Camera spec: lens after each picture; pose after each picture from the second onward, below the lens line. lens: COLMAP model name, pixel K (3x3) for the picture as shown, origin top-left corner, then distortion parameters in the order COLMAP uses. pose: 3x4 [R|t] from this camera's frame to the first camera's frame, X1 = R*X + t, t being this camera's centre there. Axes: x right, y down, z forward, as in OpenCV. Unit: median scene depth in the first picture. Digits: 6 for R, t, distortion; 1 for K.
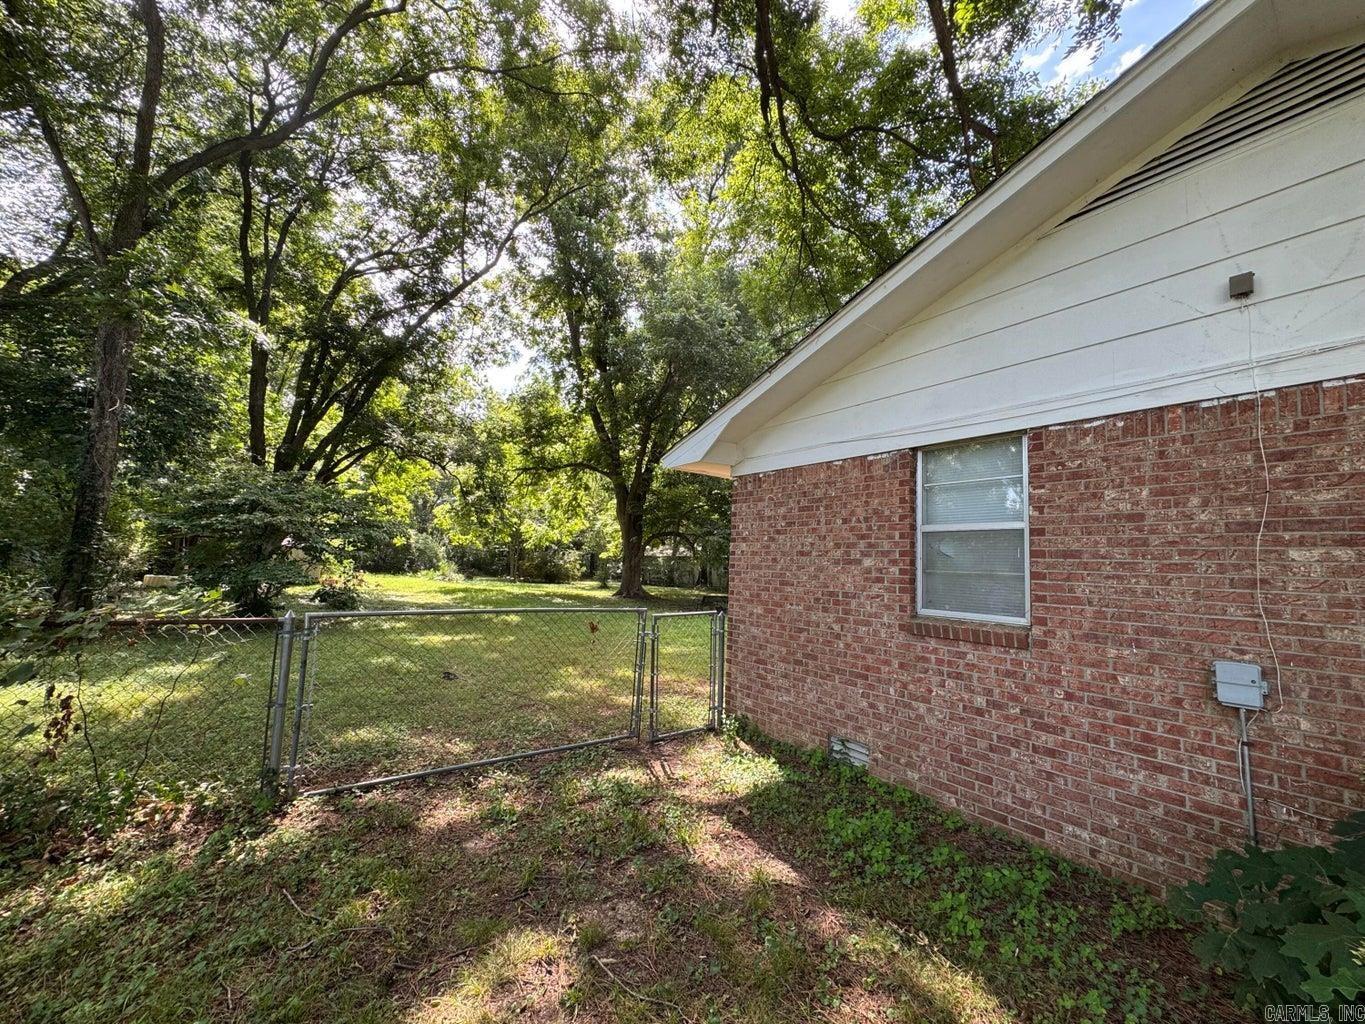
lens RADIAL K [[539.7, 0, 688.3], [0, 539.7, 512.9], [0, 0, 1]] dist [-0.002924, 0.000423]
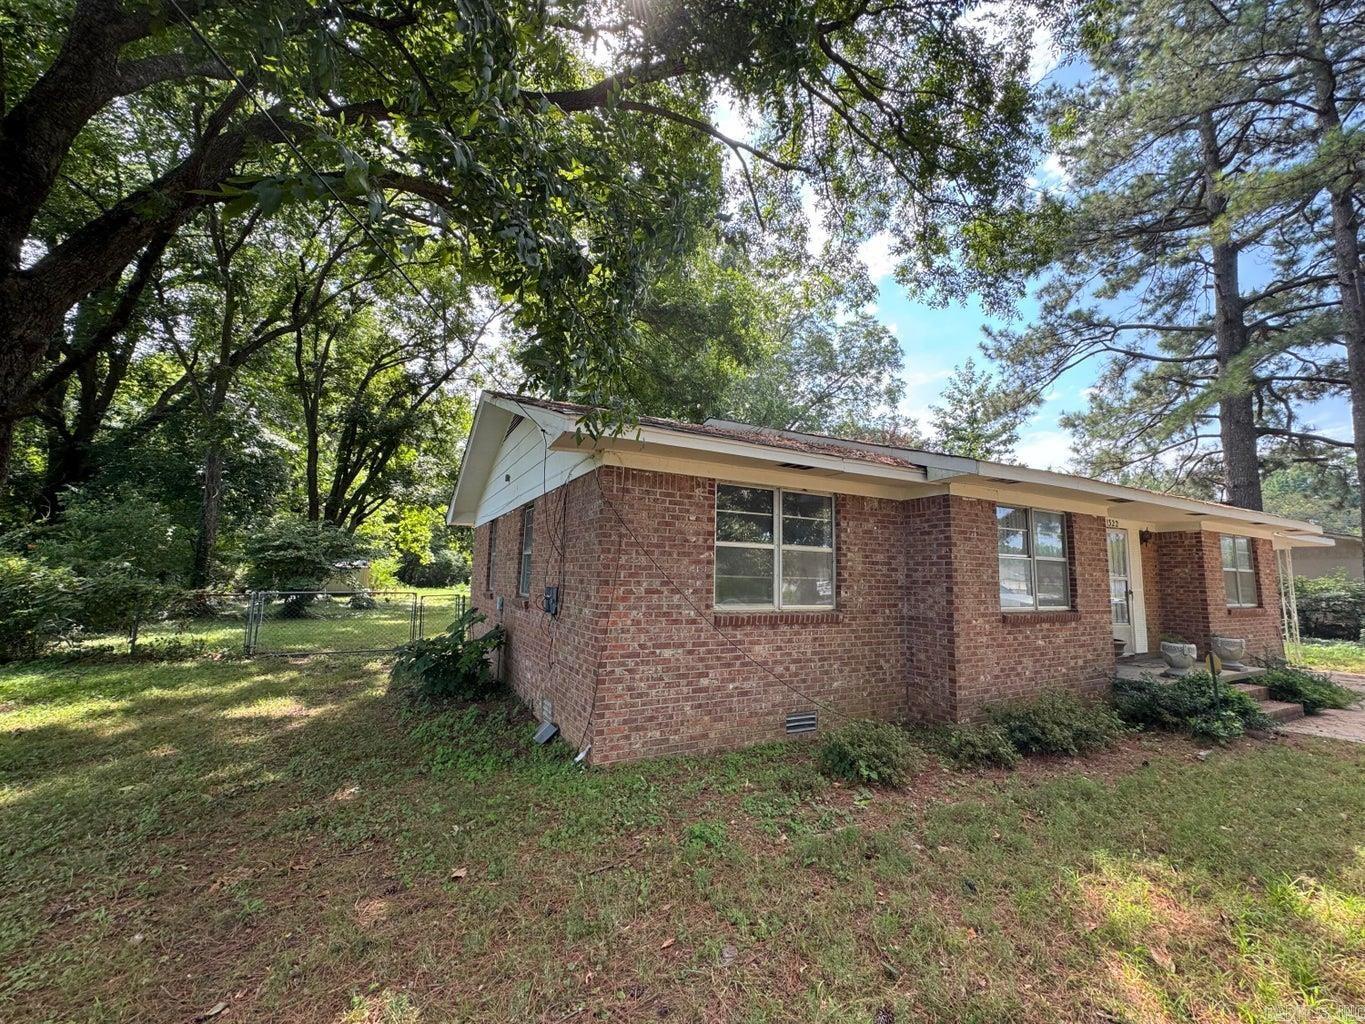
lens RADIAL K [[539.7, 0, 678.0], [0, 539.7, 512.8], [0, 0, 1]] dist [-0.002924, 0.000423]
pose [[0.989525, -0.036076, -0.139778, 0.341945], [0.033046, 0.999167, -0.023942, -0.019245], [0.140525, 0.019072, 0.989893, -0.265739]]
